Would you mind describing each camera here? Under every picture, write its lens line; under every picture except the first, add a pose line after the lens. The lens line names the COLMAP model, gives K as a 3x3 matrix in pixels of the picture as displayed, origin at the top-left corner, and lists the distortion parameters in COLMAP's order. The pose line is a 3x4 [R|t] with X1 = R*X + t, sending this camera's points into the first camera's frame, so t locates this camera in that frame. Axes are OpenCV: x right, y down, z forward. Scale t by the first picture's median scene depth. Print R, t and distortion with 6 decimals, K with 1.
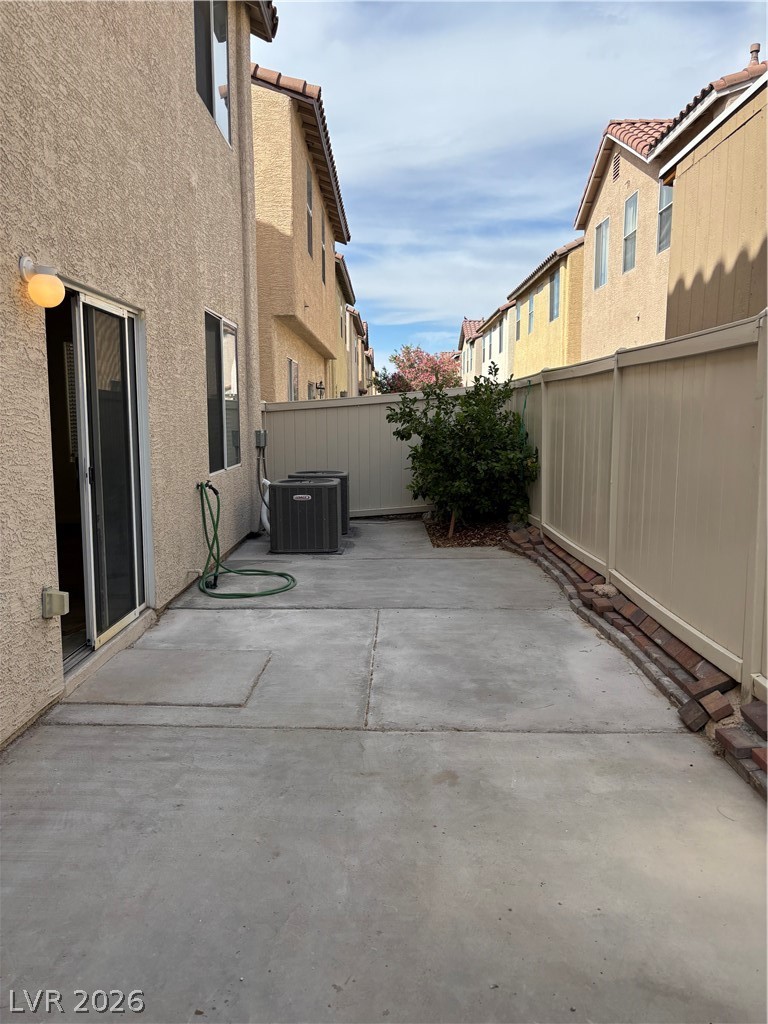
lens RADIAL K [[828.8, 0, 384.0], [0, 828.8, 512.0], [0, 0, 1]] dist [-0.008969, -0.008718]
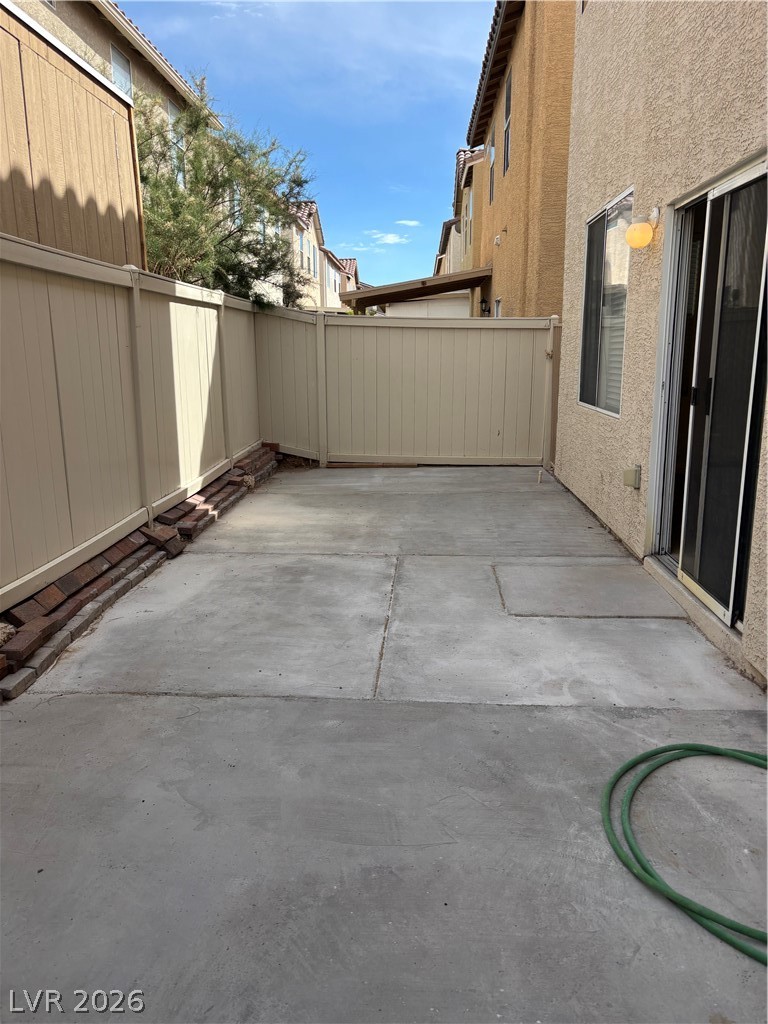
lens RADIAL K [[828.8, 0, 384.0], [0, 828.8, 512.0], [0, 0, 1]] dist [-0.008969, -0.008718]
pose [[-0.999242, 0.000432, 0.038932, -0.041952], [0.012266, 0.952512, 0.304254, -0.198755], [-0.036952, 0.304501, -0.951795, 1.833145]]
